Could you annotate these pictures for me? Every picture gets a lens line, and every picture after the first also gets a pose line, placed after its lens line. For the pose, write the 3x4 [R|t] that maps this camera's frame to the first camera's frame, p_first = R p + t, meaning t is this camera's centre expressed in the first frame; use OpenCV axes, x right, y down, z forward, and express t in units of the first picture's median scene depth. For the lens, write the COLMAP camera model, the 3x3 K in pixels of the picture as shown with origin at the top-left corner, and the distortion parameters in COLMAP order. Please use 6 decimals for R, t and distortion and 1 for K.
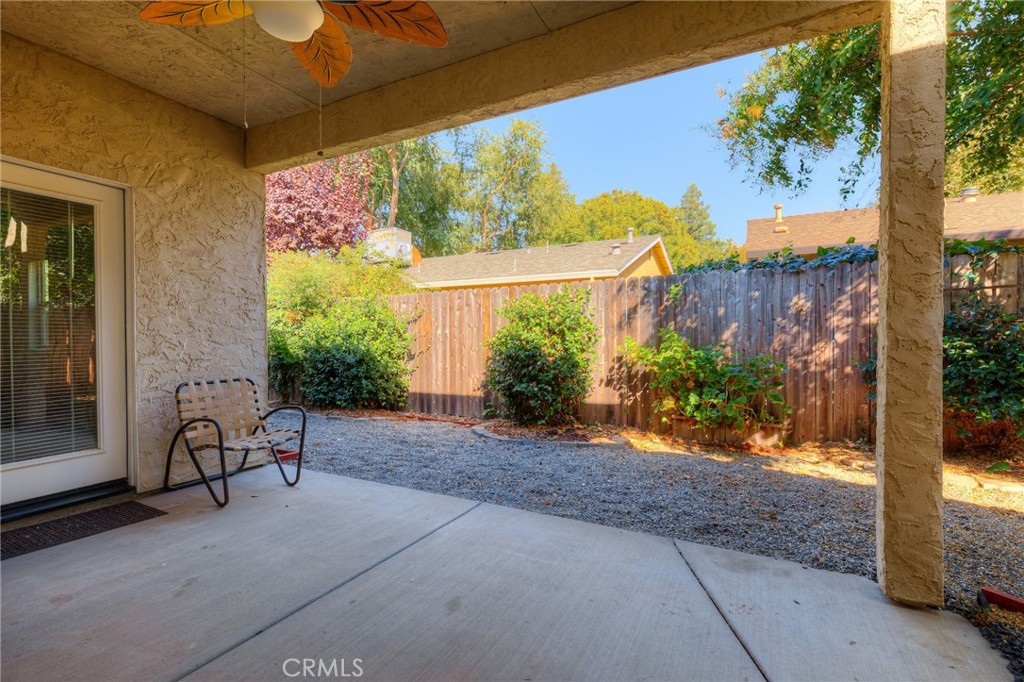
lens RADIAL K [[464.7, 0, 514.7], [0, 464.7, 344.9], [0, 0, 1]] dist [0.002897, 0.000375]
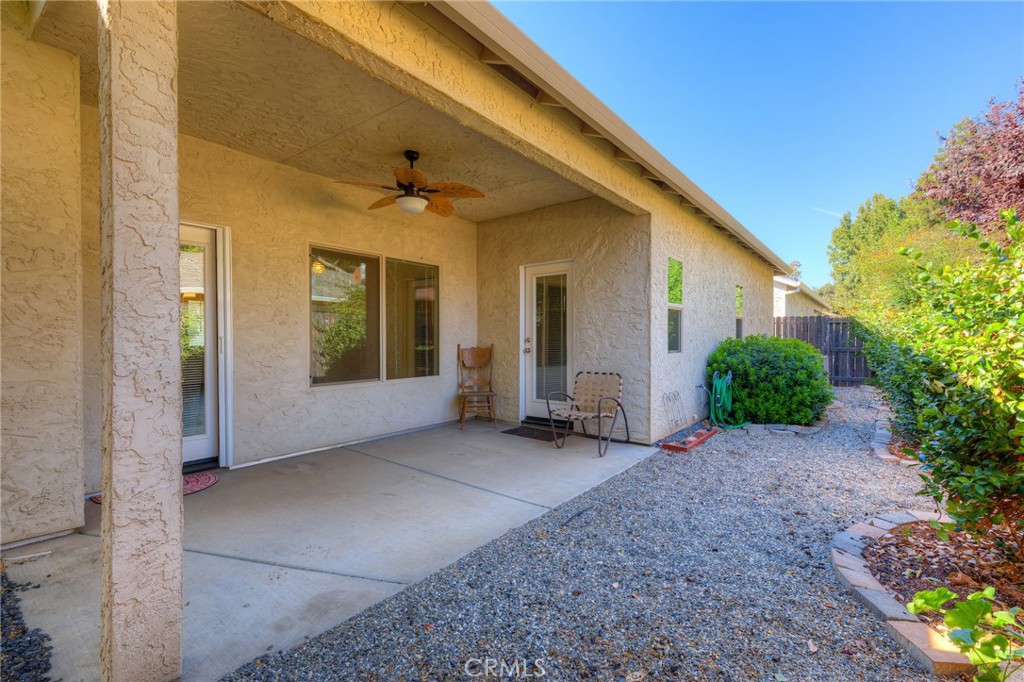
lens RADIAL K [[464.7, 0, 519.0], [0, 464.7, 336.7], [0, 0, 1]] dist [0.002897, 0.000375]
pose [[-0.194222, -0.001446, -0.980957, 0.903298], [-0.009406, 0.999956, 0.000389, -0.038108], [0.980913, 0.009303, -0.194227, 1.070746]]
